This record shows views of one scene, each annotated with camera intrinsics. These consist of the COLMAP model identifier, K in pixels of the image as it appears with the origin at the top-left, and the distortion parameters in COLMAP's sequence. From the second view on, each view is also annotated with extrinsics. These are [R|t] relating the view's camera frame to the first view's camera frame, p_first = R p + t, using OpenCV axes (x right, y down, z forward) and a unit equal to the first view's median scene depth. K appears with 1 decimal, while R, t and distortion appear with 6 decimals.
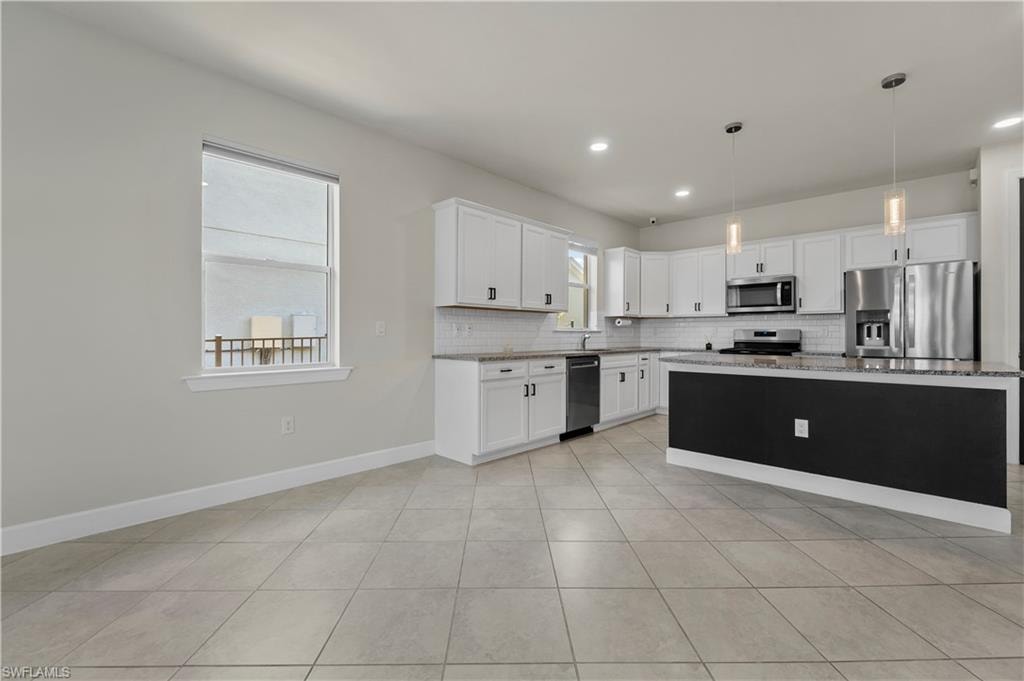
lens RADIAL K [[439.7, 0, 512.1], [0, 439.7, 331.1], [0, 0, 1]] dist [-0.001765, -0.000172]
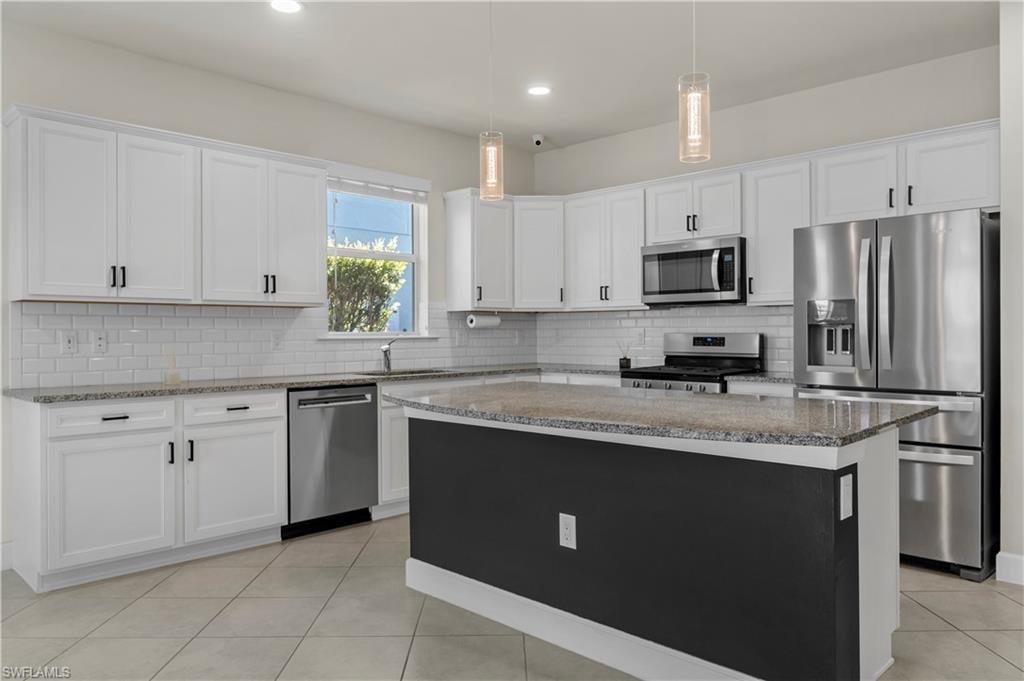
lens RADIAL K [[729.3, 0, 512.4], [0, 729.3, 329.4], [0, 0, 1]] dist [0.005035, 0.001953]
pose [[0.999783, -0.007297, -0.019520, 0.370153], [0.007386, 0.999963, 0.004502, -0.015556], [0.019486, -0.004645, 0.999799, 0.073890]]
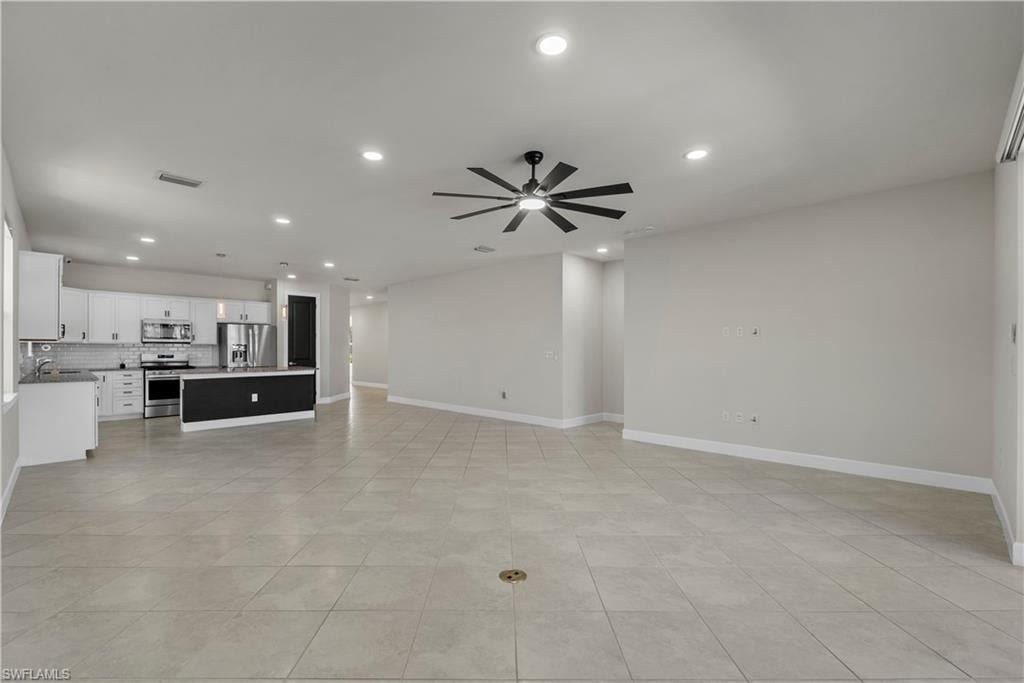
lens RADIAL K [[448.5, 0, 505.9], [0, 448.5, 347.9], [0, 0, 1]] dist [-0.002670, -0.000265]
pose [[0.017462, 0.002347, 0.999845, -1.040998], [-0.007106, 0.999972, -0.002224, -0.029725], [-0.999822, -0.007066, 0.017478, -0.233267]]
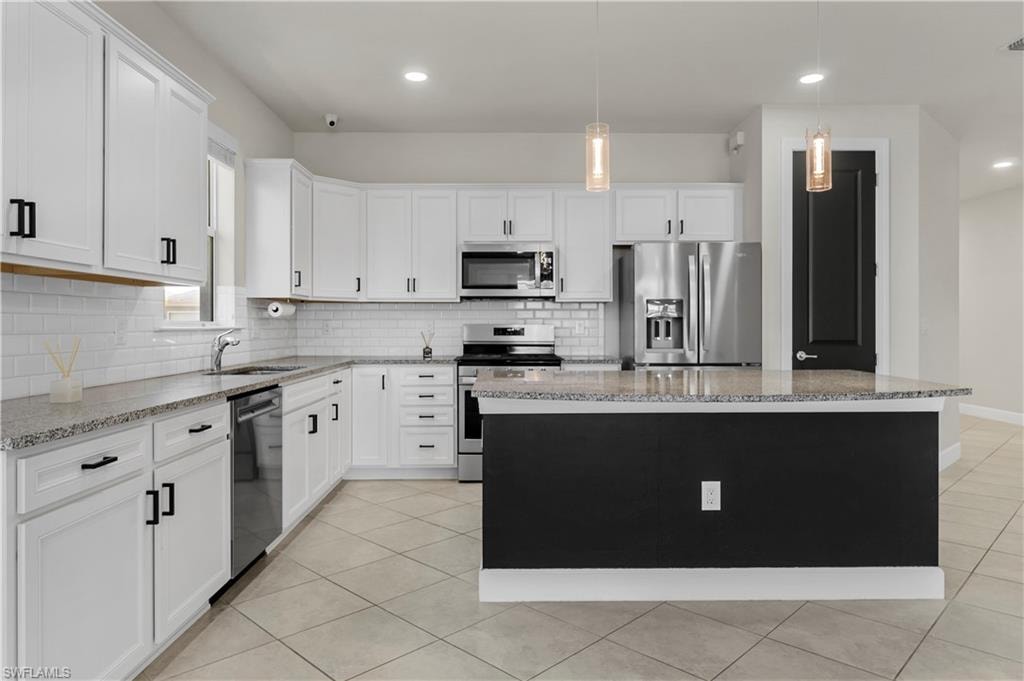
lens RADIAL K [[653.6, 0, 507.6], [0, 653.6, 323.1], [0, 0, 1]] dist [0.001838, 0.000695]
pose [[0.720818, -0.001659, 0.693123, -0.095644], [-0.002414, 0.999985, 0.004904, -0.010826], [-0.693120, -0.005208, 0.720803, 0.334002]]
